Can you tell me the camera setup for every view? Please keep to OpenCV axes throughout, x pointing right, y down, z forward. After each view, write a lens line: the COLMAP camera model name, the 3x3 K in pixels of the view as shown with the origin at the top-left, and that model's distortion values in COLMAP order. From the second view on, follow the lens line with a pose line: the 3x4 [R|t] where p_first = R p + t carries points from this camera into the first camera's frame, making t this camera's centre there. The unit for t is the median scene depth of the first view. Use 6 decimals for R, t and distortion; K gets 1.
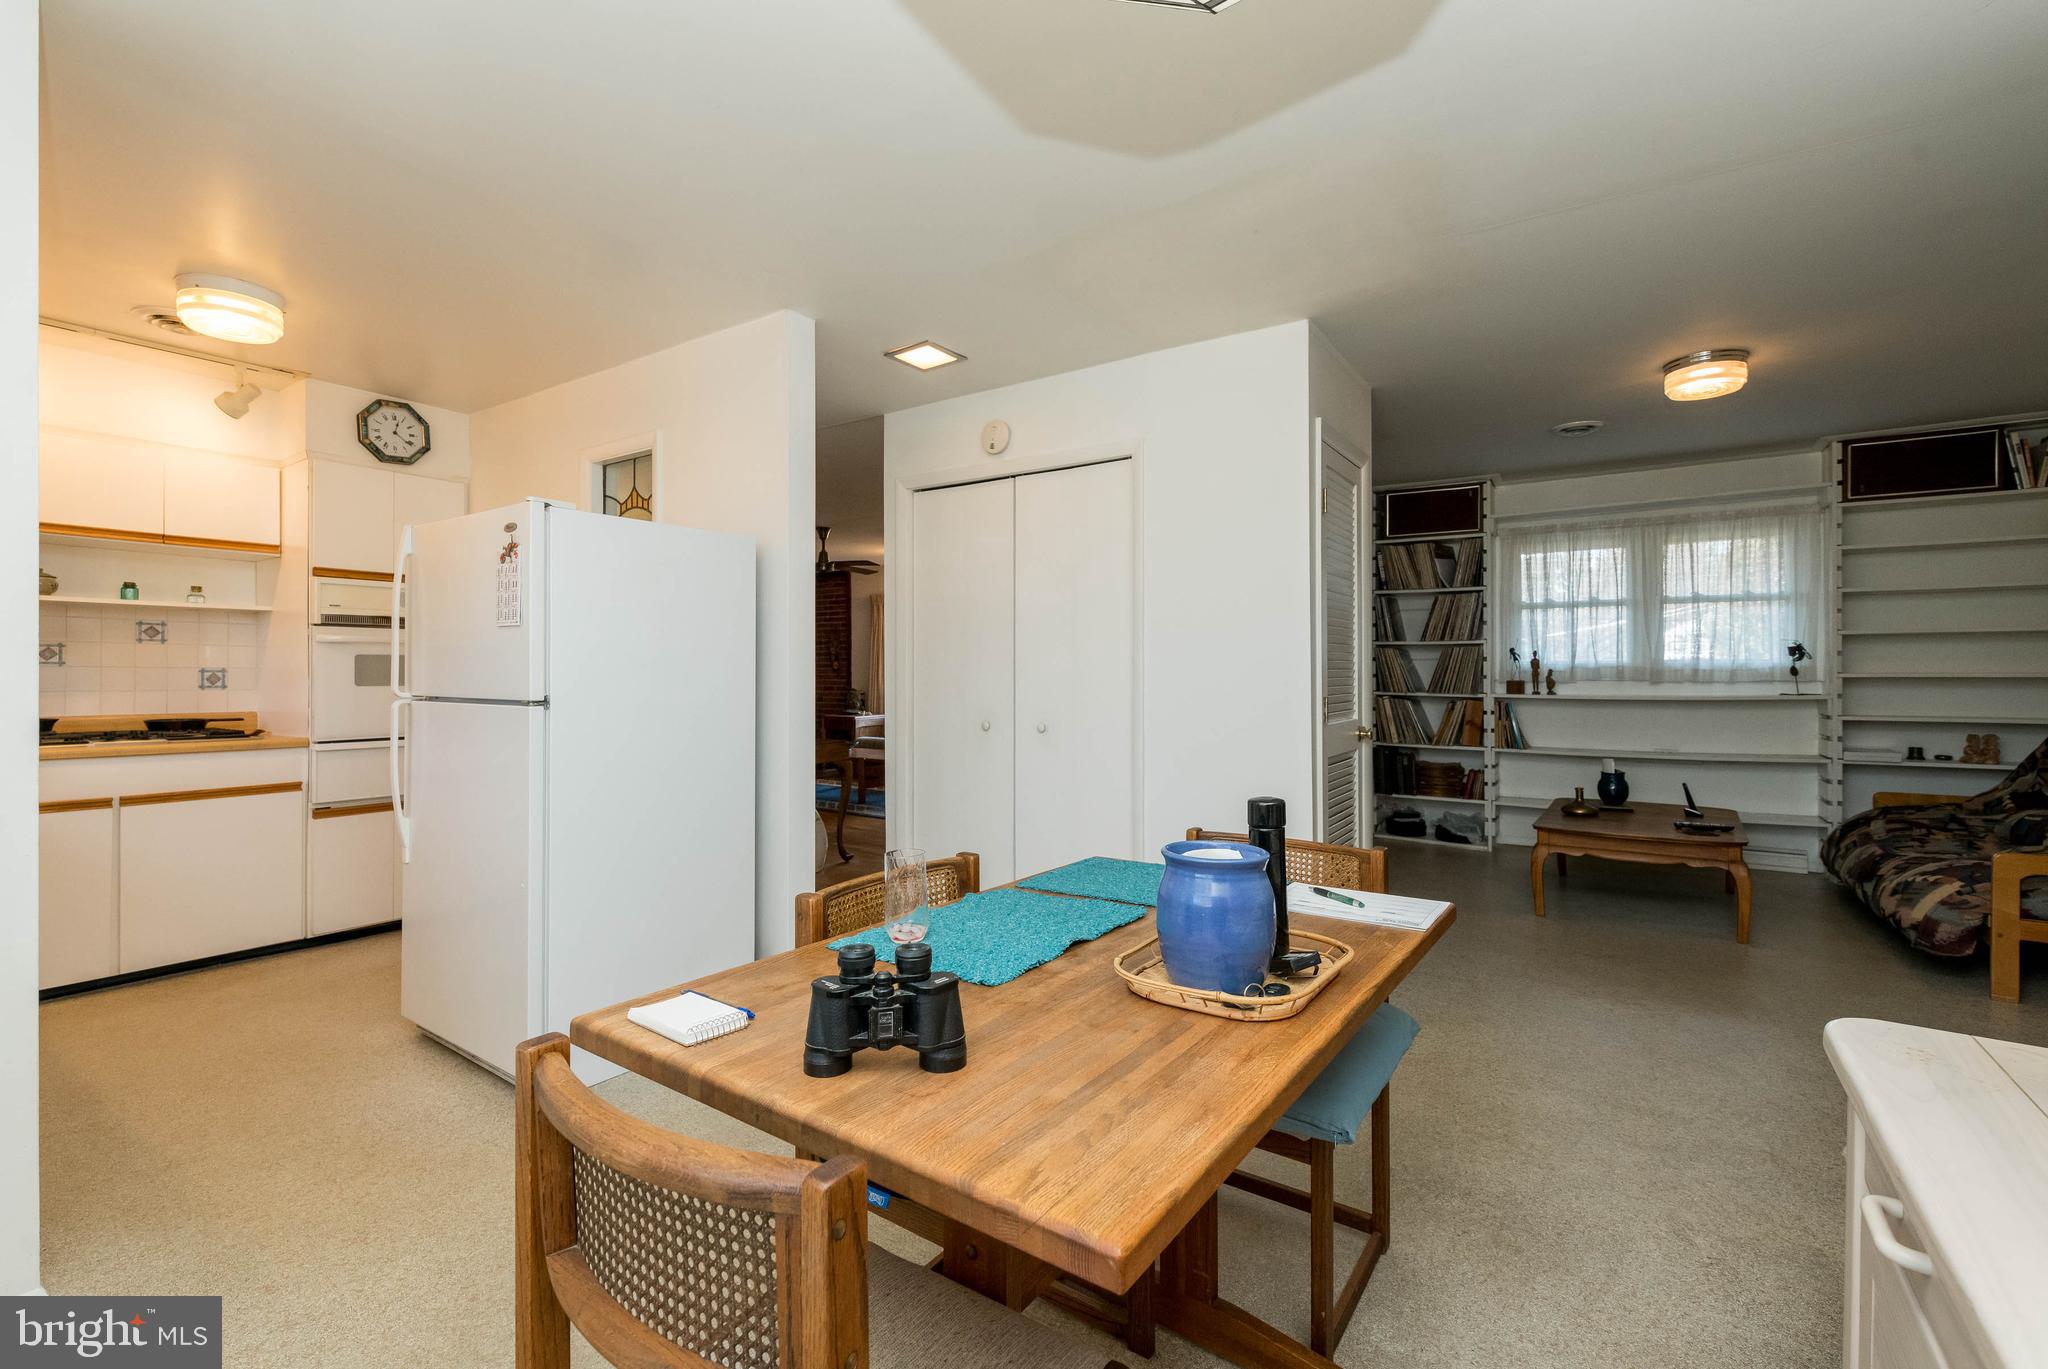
lens RADIAL K [[893.9, 0, 1034.8], [0, 893.9, 673.0], [0, 0, 1]] dist [0.000137, -0.000956]
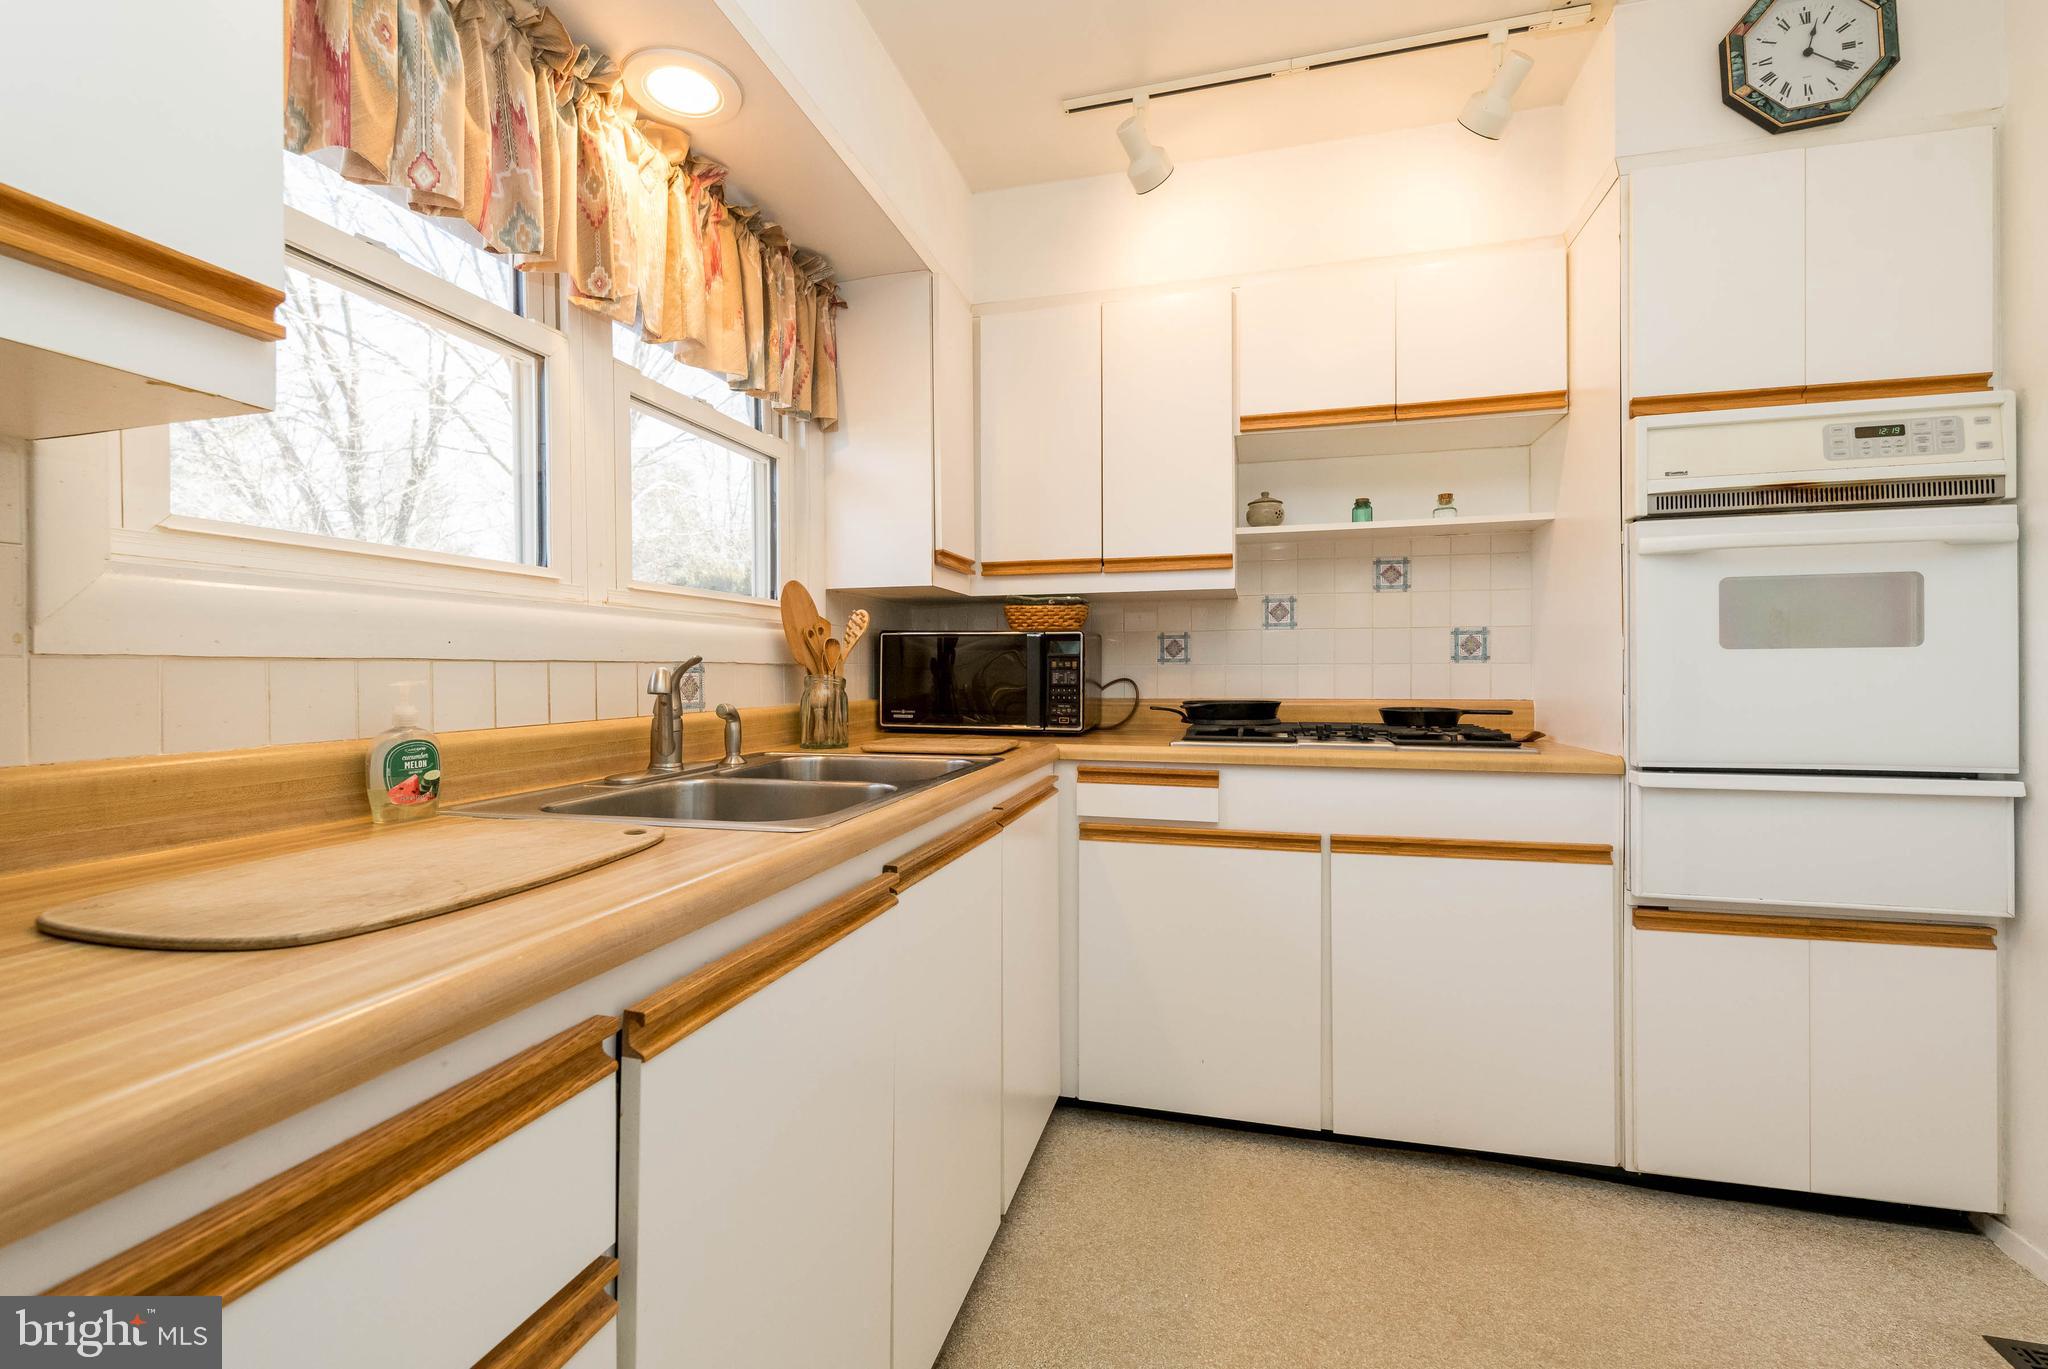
lens RADIAL K [[893.9, 0, 1029.5], [0, 893.9, 674.5], [0, 0, 1]] dist [0.000137, -0.000956]
pose [[0.329163, -0.002738, -0.944269, -0.455326], [0.004767, 0.999988, -0.001237, 0.026972], [0.944261, -0.004094, 0.329172, 0.529999]]
